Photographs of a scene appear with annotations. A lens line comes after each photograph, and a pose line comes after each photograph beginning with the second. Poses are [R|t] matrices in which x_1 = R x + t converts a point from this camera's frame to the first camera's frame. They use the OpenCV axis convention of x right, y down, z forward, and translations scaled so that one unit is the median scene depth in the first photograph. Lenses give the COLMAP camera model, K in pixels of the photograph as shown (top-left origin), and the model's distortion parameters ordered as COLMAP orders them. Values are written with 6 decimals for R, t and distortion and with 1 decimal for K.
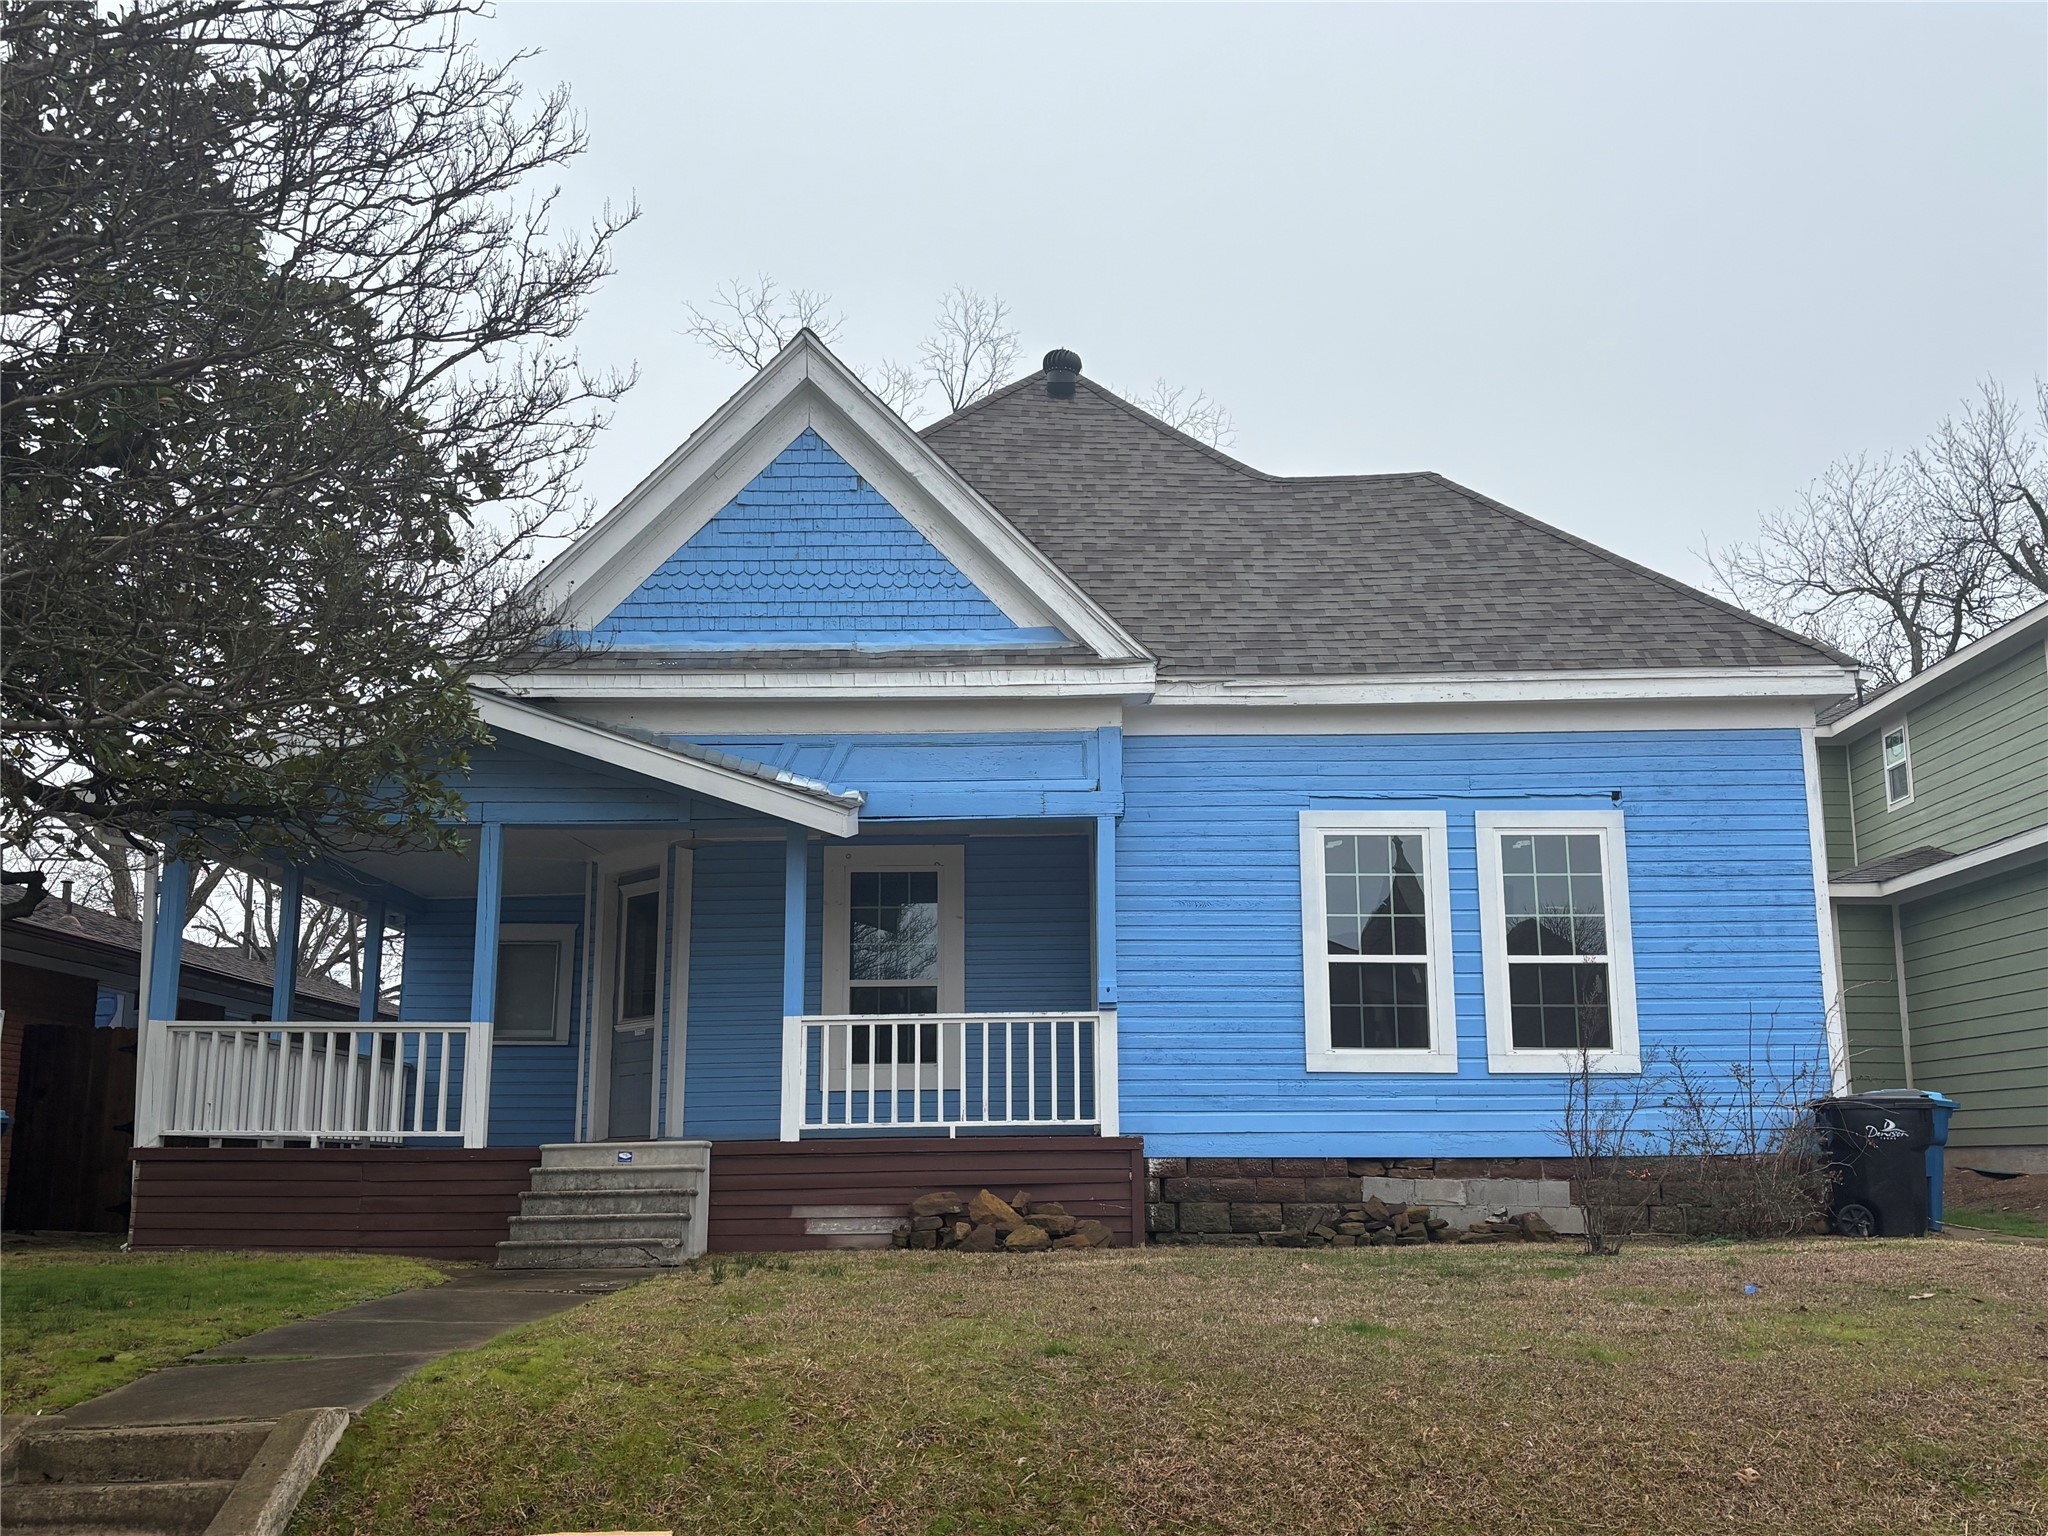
lens RADIAL K [[1911.4, 0, 1024.0], [0, 1911.4, 768.0], [0, 0, 1]] dist [0.175877, -0.457568]
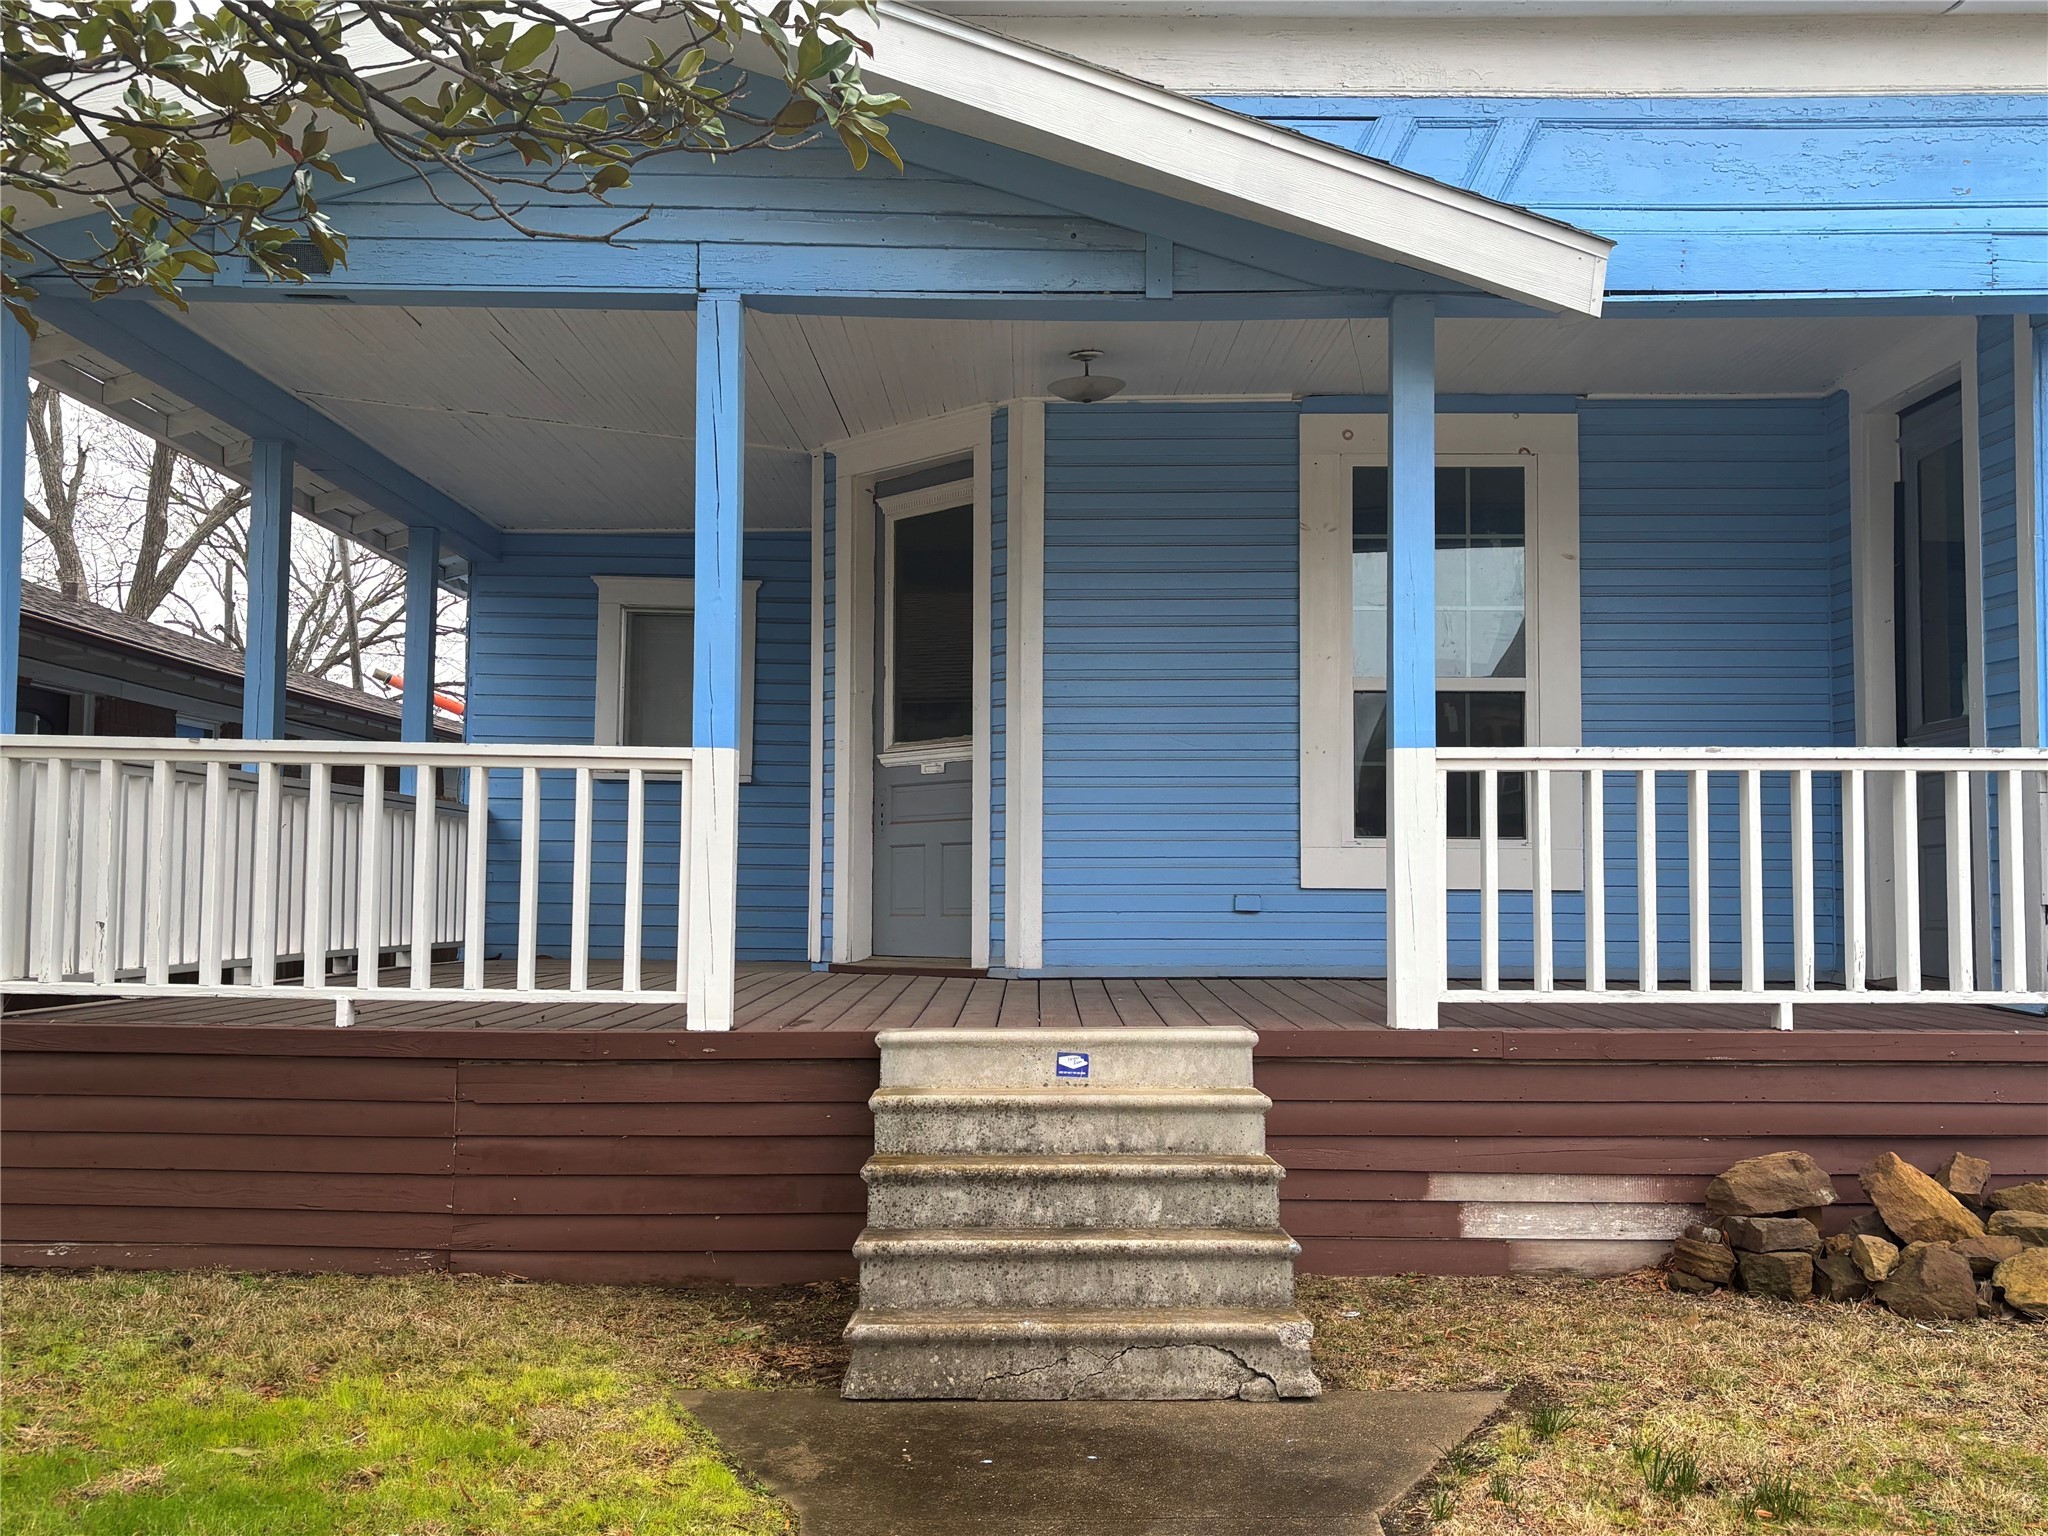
lens RADIAL K [[1924.5, 0, 1024.0], [0, 1924.5, 768.0], [0, 0, 1]] dist [0.137460, -0.144660]
pose [[0.999898, 0.013917, 0.003270, -0.212346], [-0.014242, 0.989532, 0.143609, 0.072133], [-0.001238, -0.143641, 0.989629, 0.566990]]
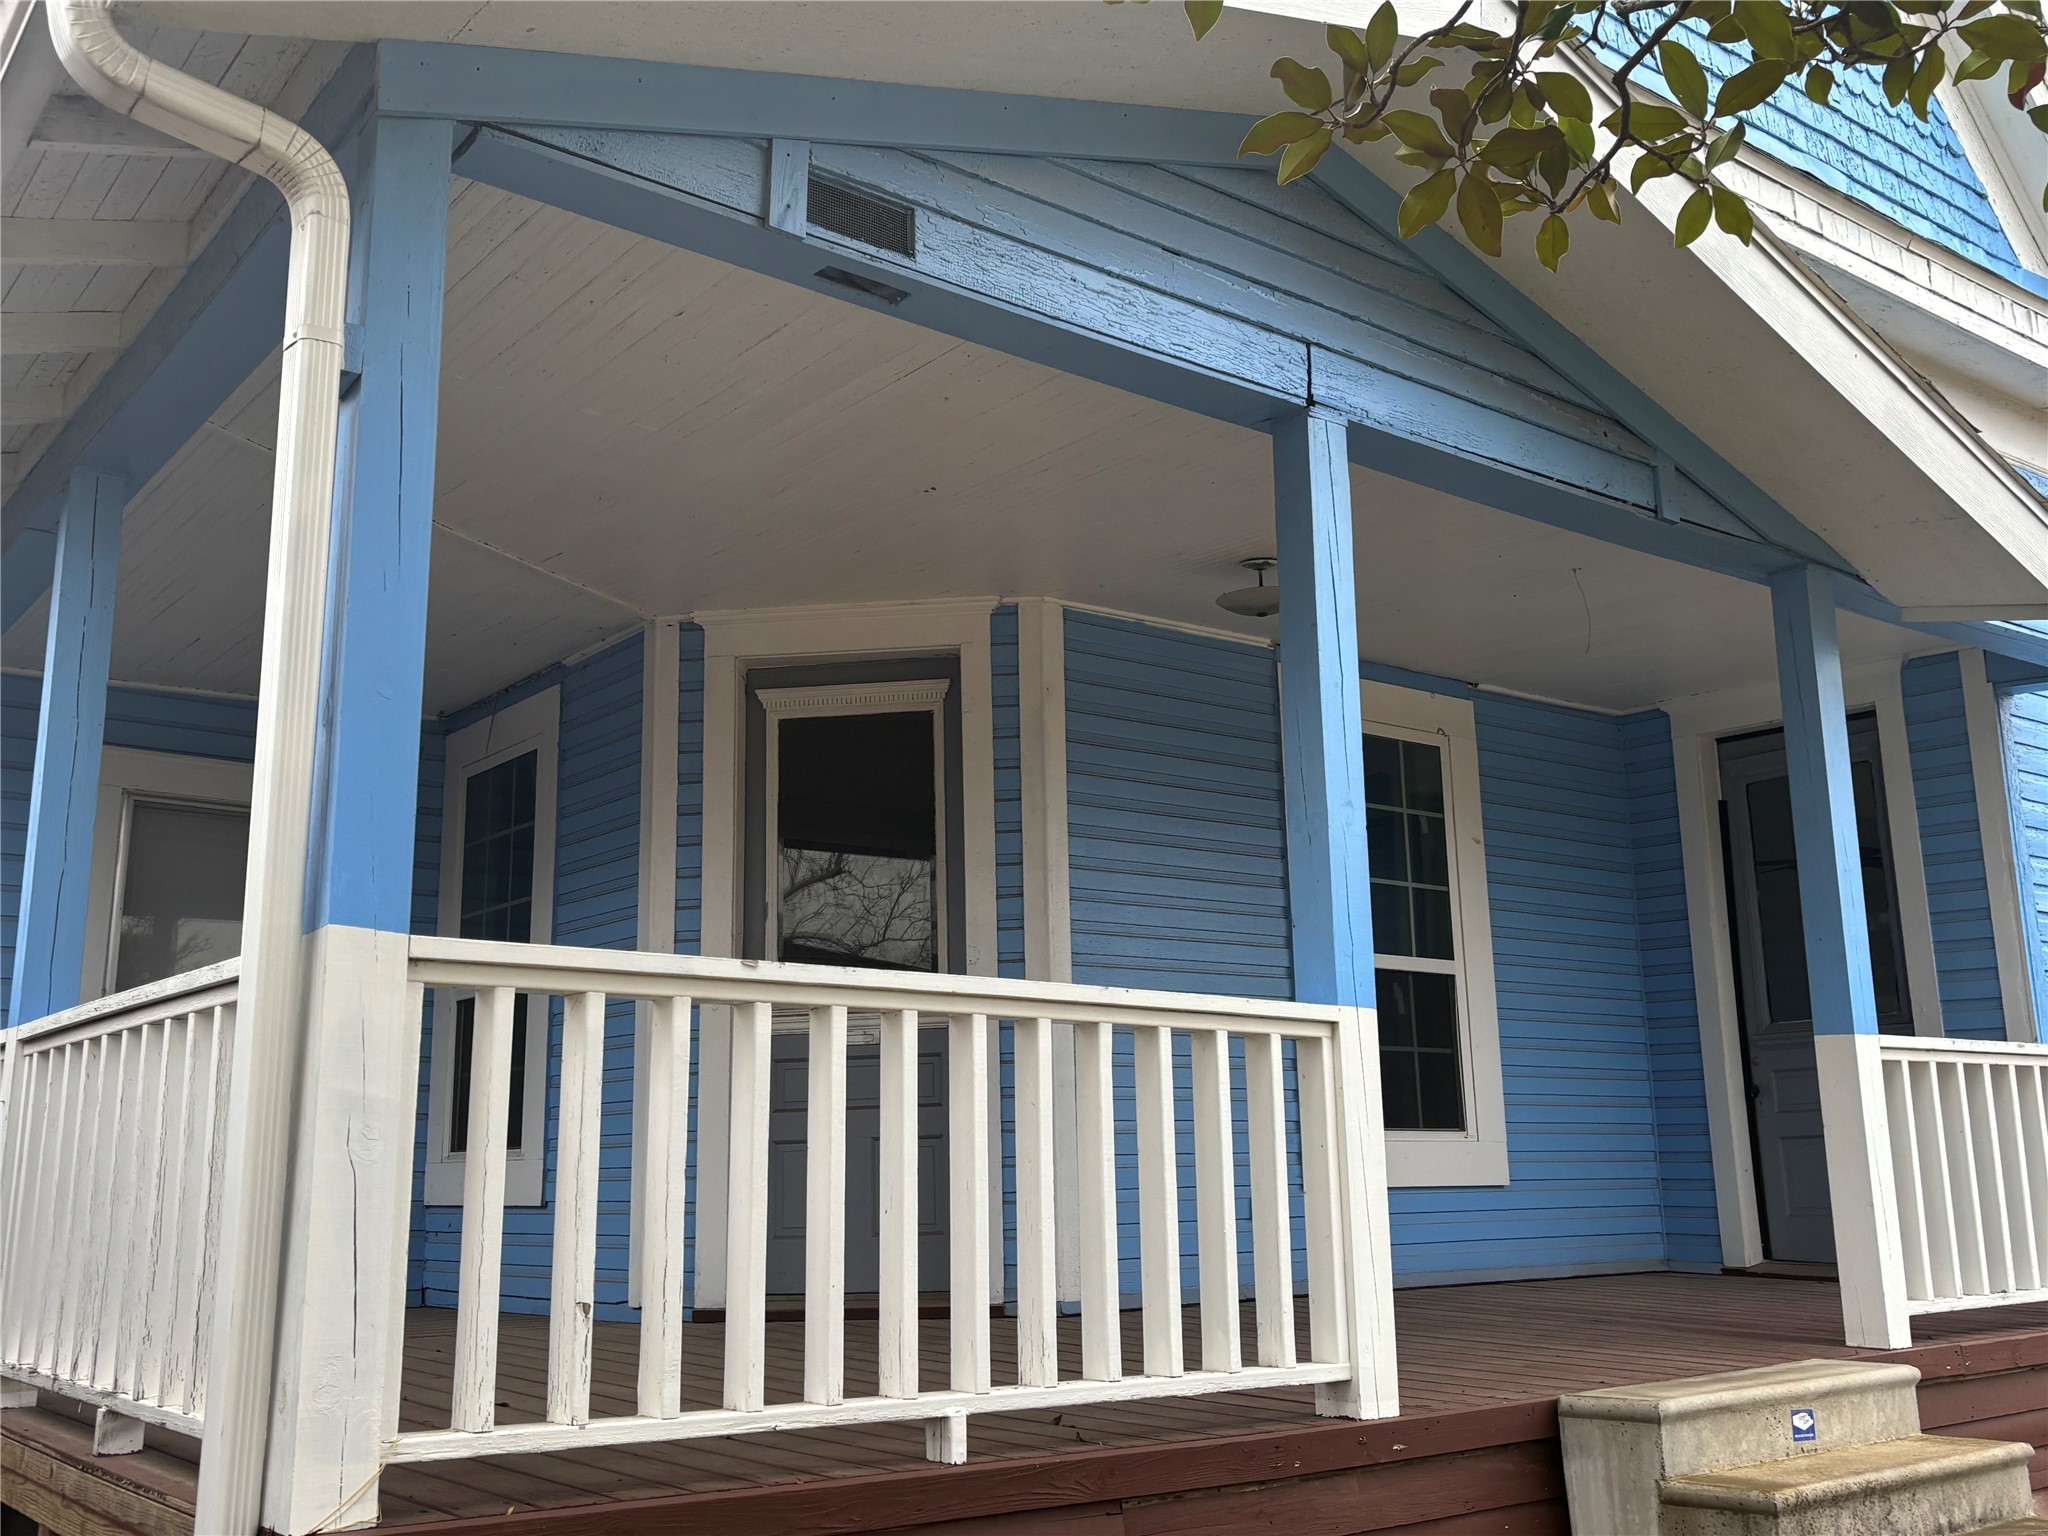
lens RADIAL K [[1924.5, 0, 1024.0], [0, 1924.5, 768.0], [0, 0, 1]] dist [0.137460, -0.144660]
pose [[0.785933, 0.119651, 0.606625, -0.524655], [-0.116876, 0.992159, -0.044271, 0.113045], [-0.607165, -0.036106, 0.793755, 0.783462]]
